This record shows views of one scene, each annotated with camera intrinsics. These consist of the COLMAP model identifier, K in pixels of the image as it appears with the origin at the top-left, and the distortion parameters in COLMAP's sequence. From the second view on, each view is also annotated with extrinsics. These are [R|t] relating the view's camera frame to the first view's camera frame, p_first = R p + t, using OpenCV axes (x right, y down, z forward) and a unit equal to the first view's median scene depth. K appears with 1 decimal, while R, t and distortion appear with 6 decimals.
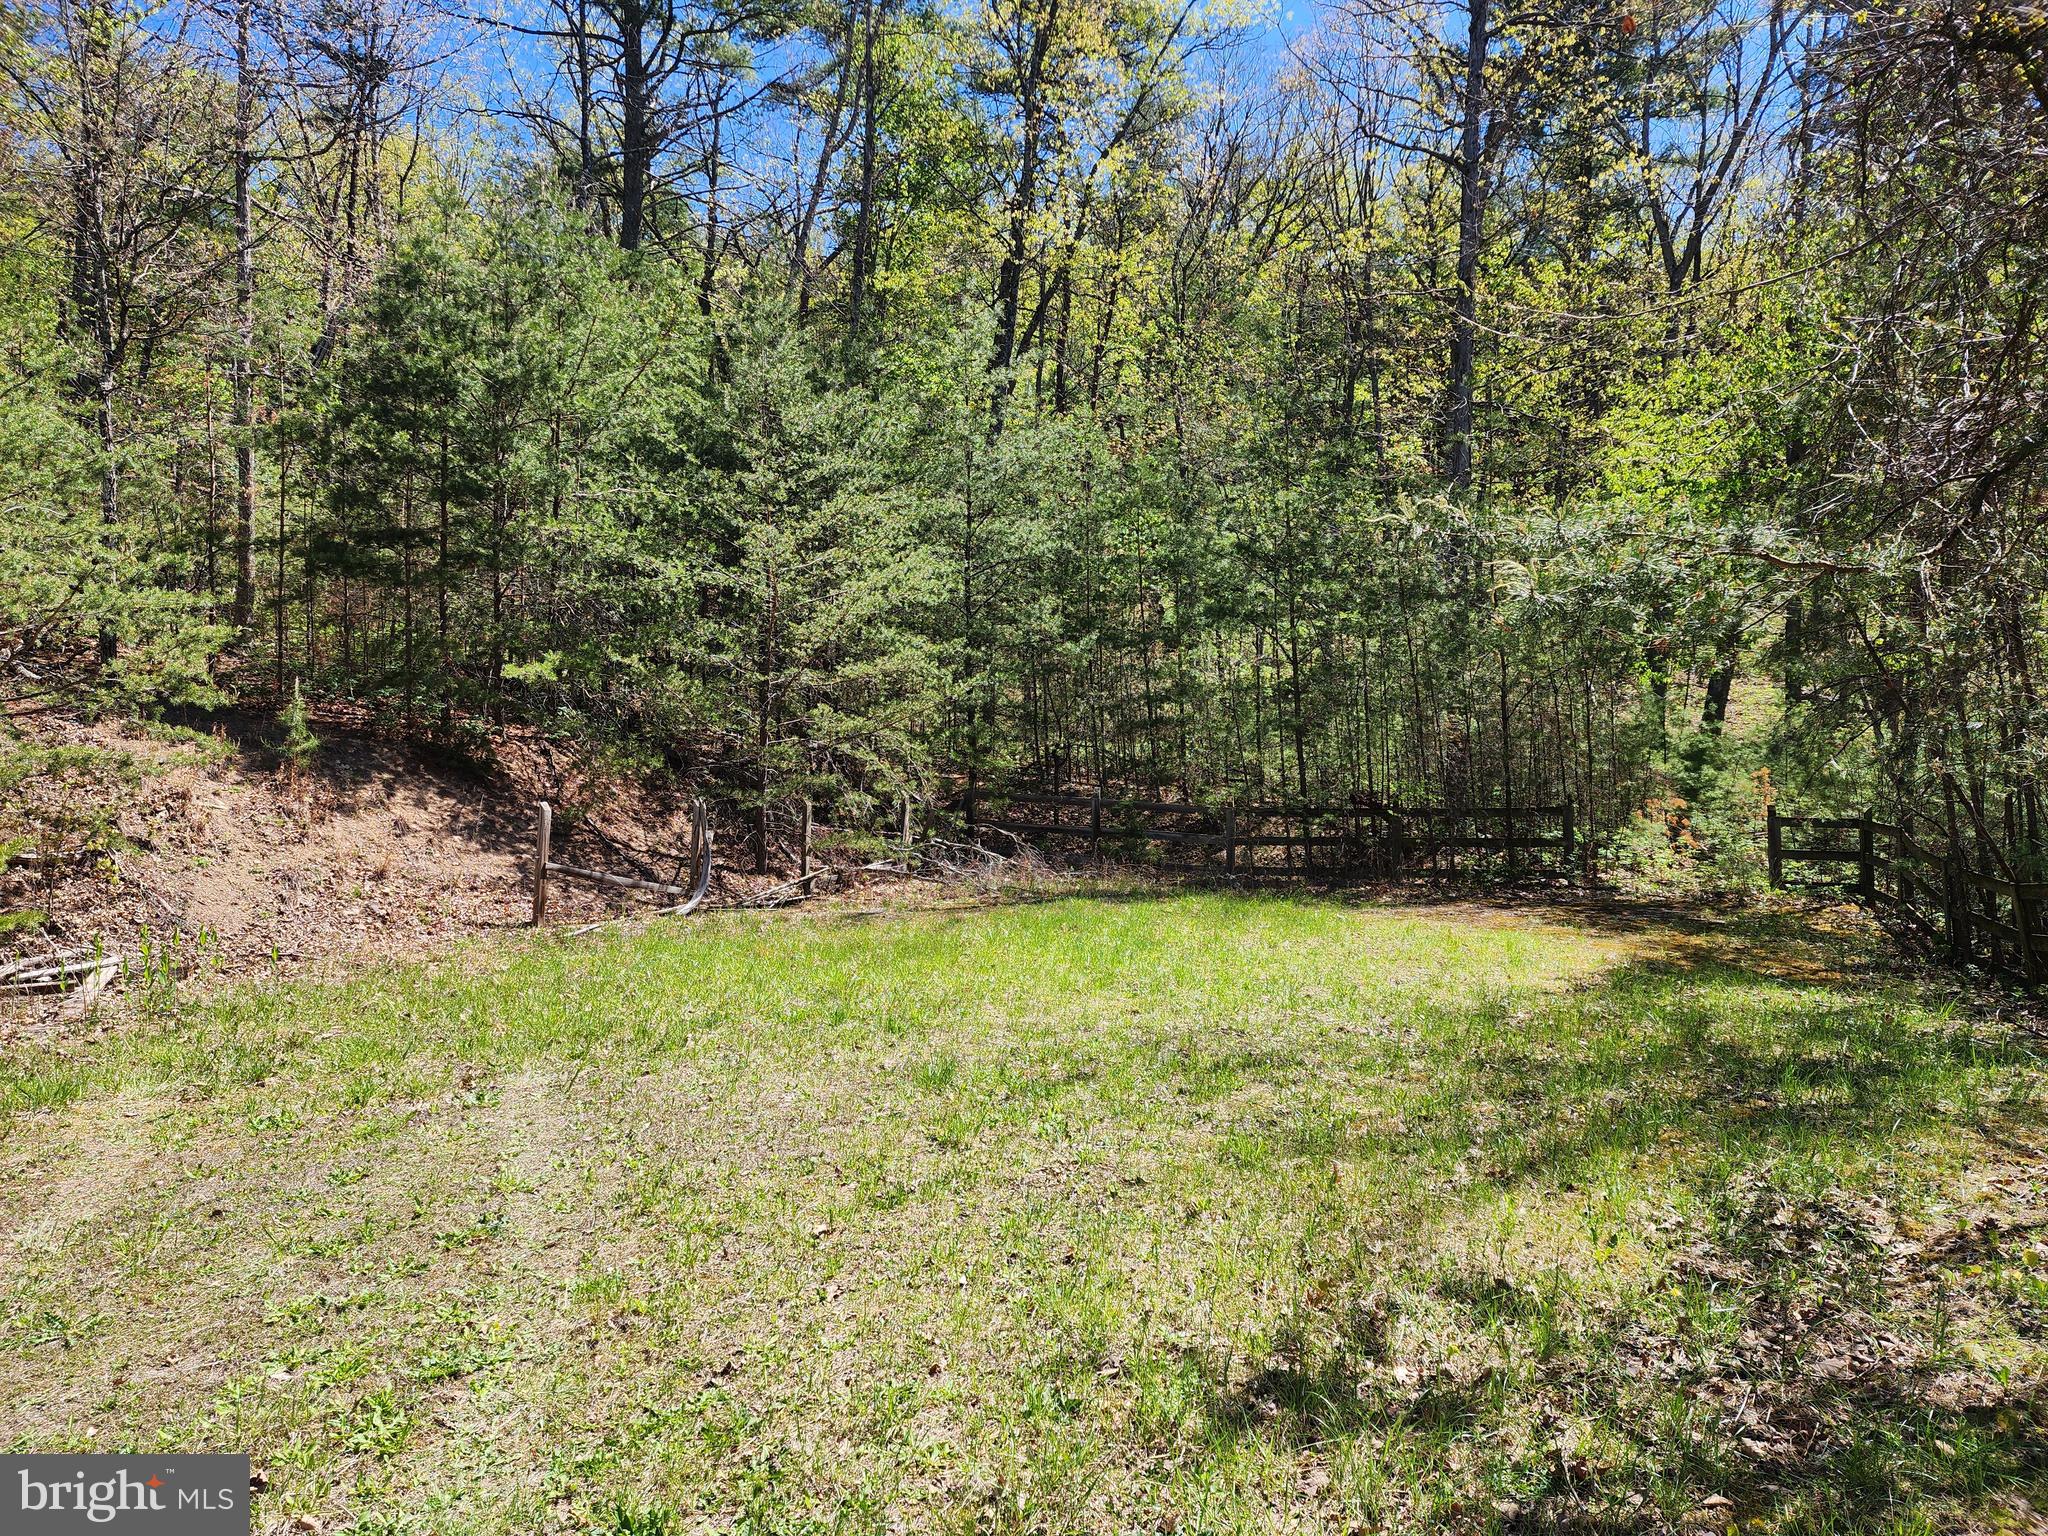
lens RADIAL K [[1347.9, 0, 1002.2], [0, 1347.9, 774.0], [0, 0, 1]] dist [0.092257, -0.079533]
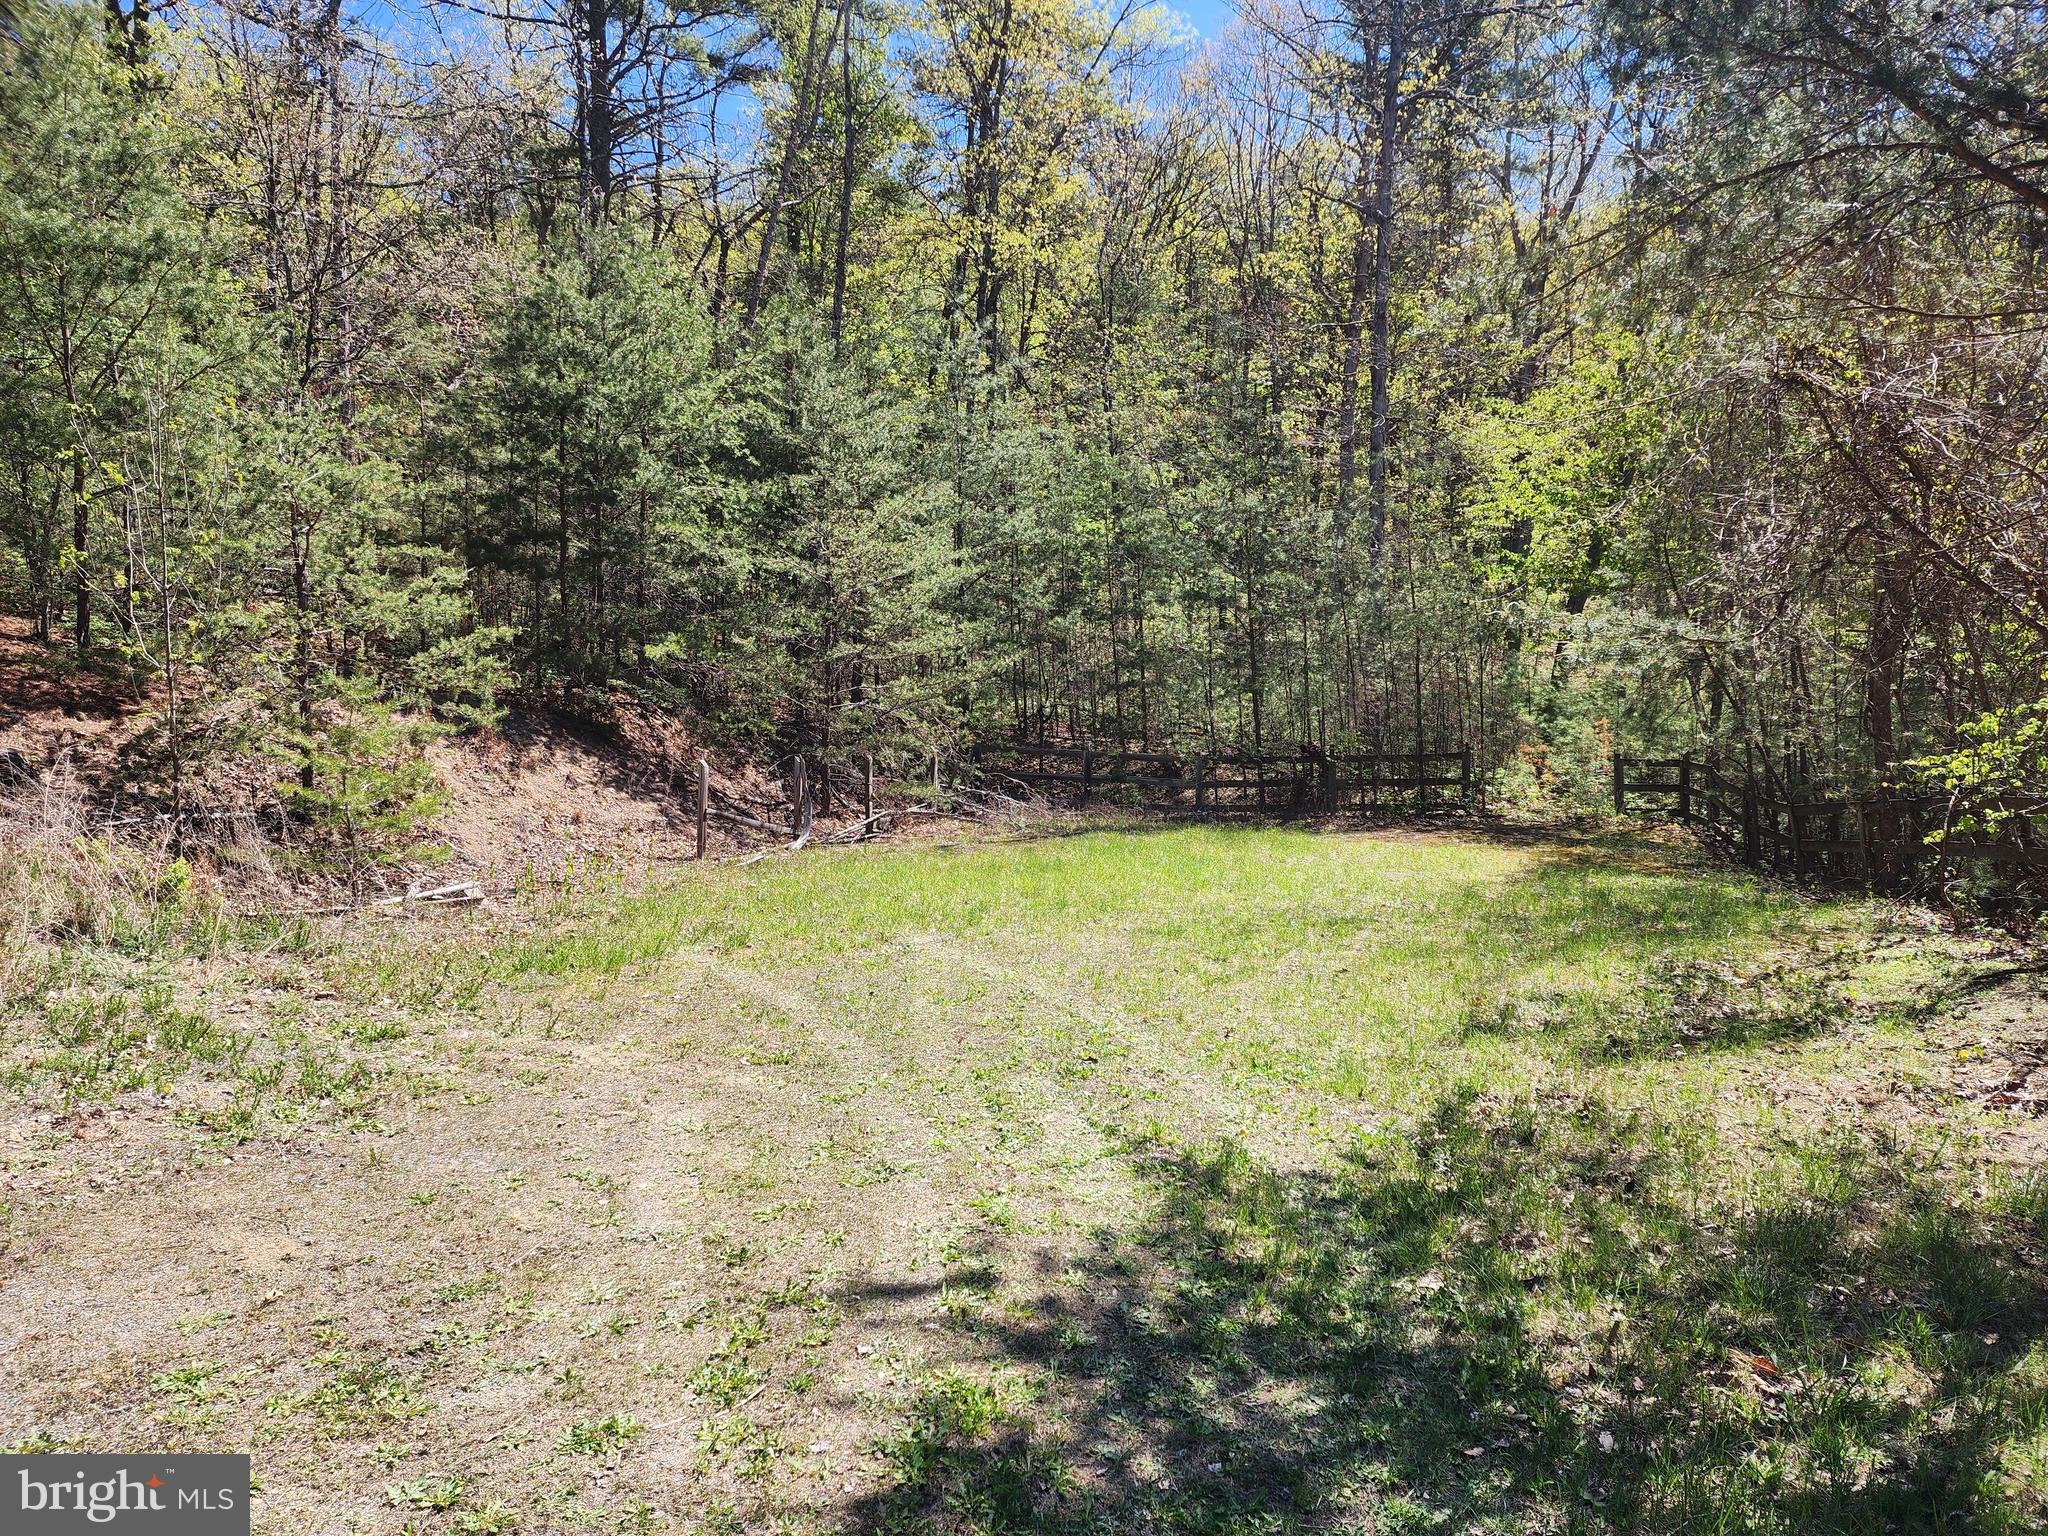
lens RADIAL K [[1347.9, 0, 1035.7], [0, 1347.9, 776.8], [0, 0, 1]] dist [0.092257, -0.079533]
pose [[0.991502, -0.013105, 0.129430, -0.155927], [0.007659, 0.999068, 0.042488, -0.011042], [-0.129866, -0.041135, 0.990678, -0.211814]]
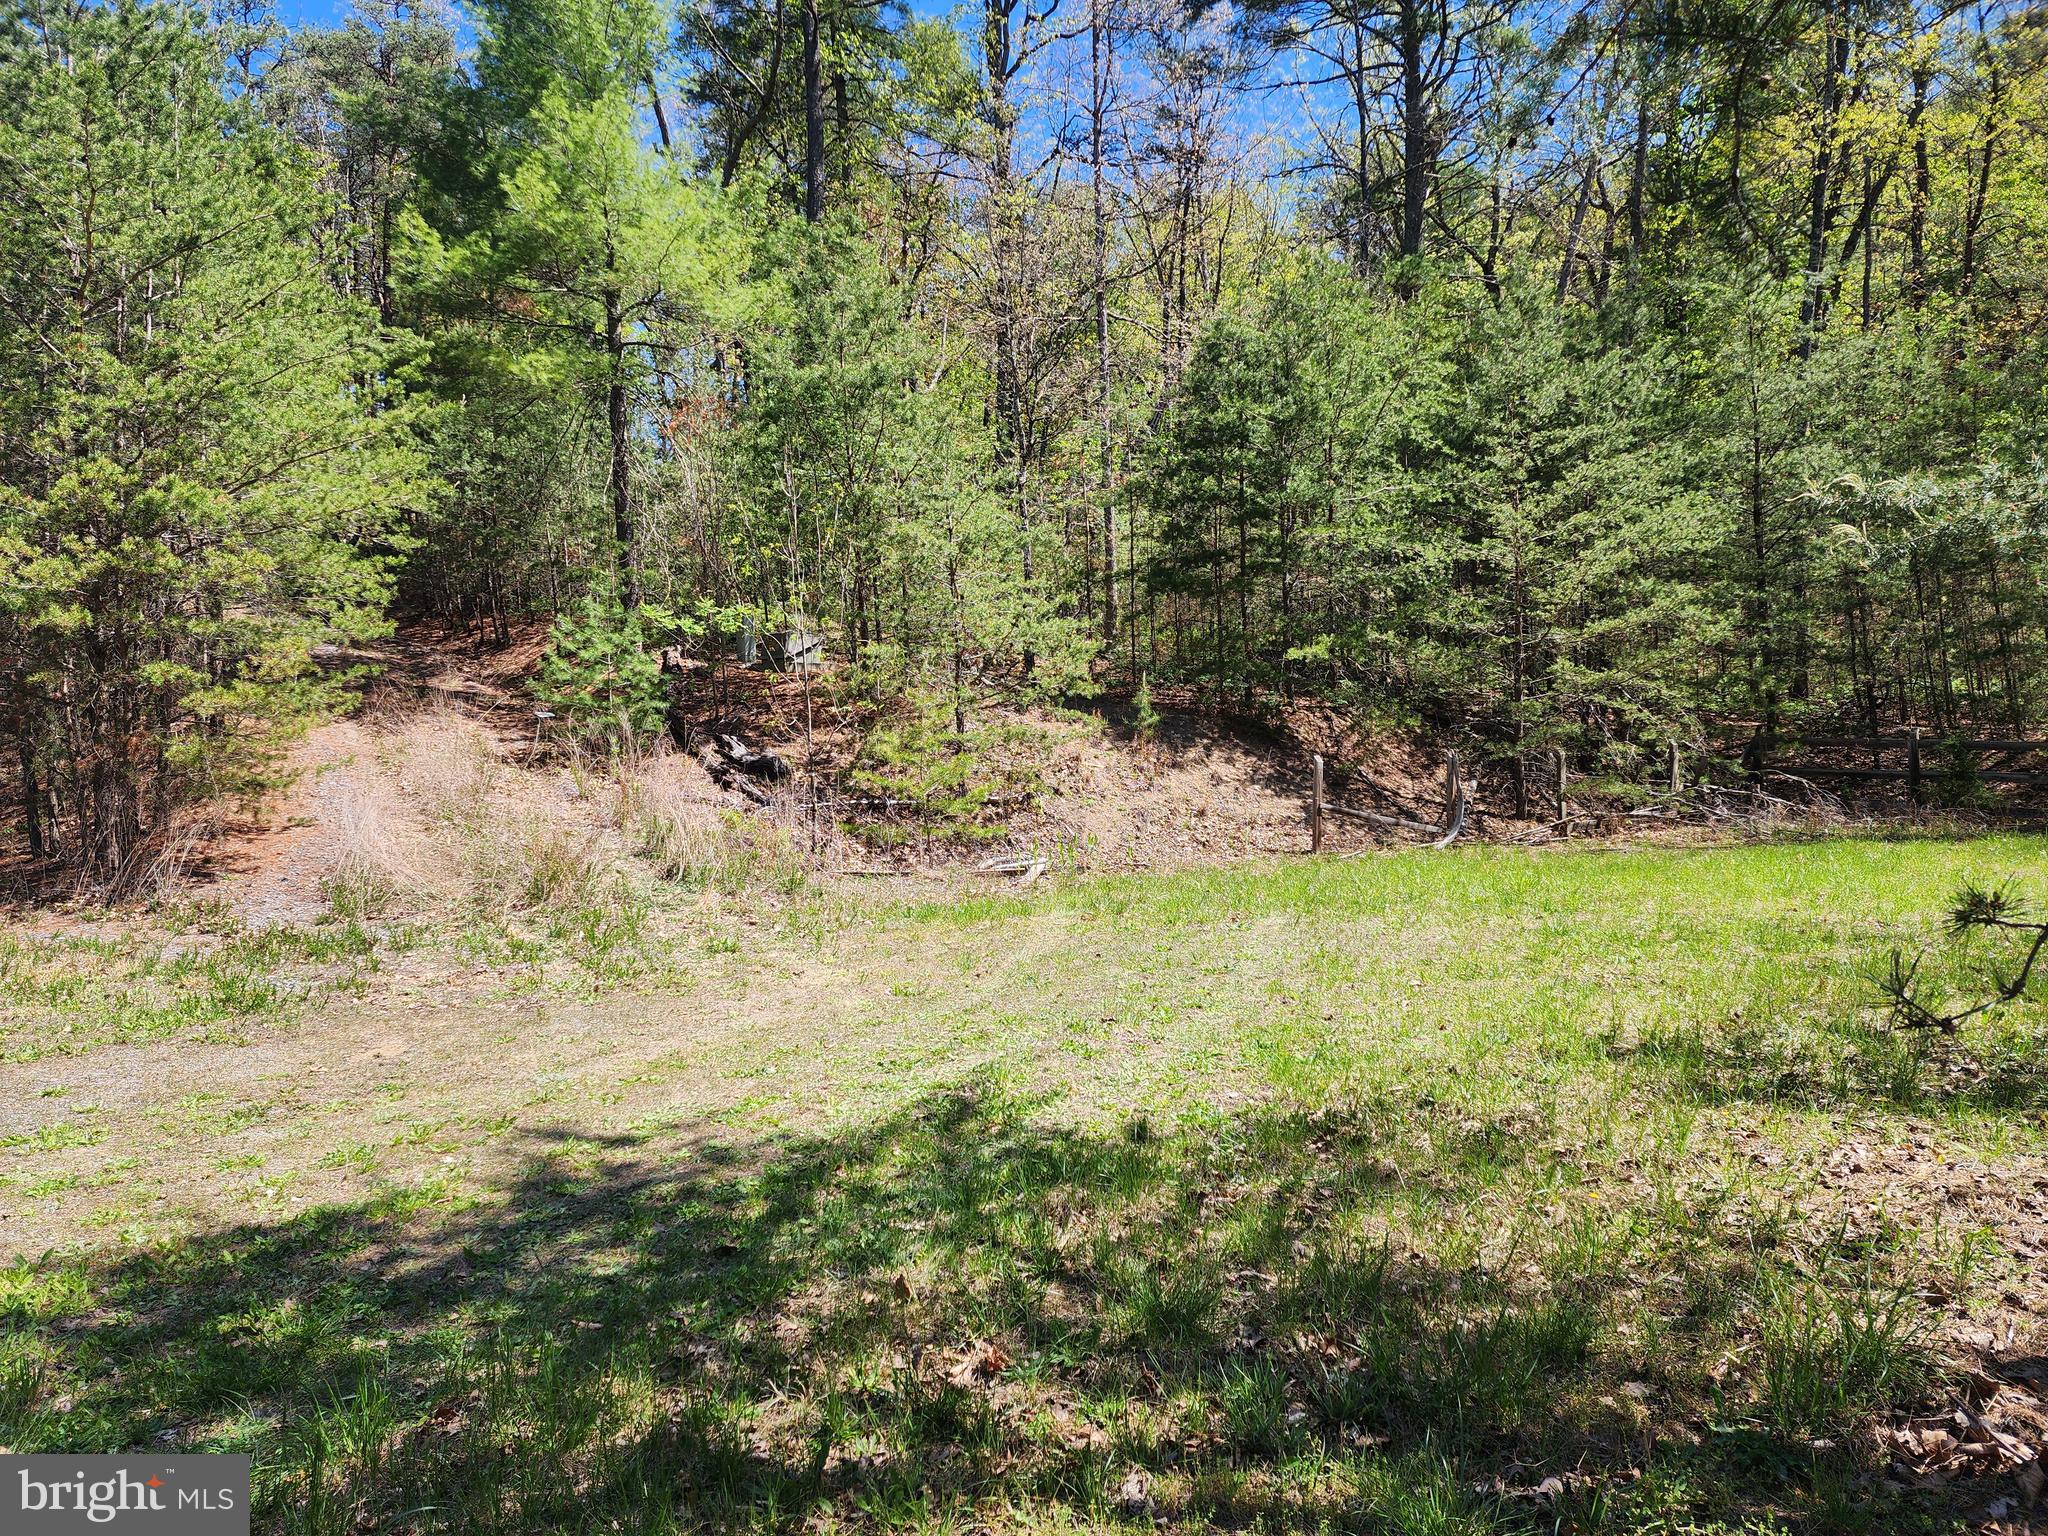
lens RADIAL K [[1347.9, 0, 1000.3], [0, 1347.9, 766.6], [0, 0, 1]] dist [0.092257, -0.079533]
pose [[0.827433, -0.031345, -0.560689, 0.099360], [0.039078, 0.999235, 0.001808, 0.013798], [0.560203, -0.023407, 0.828025, -0.163097]]
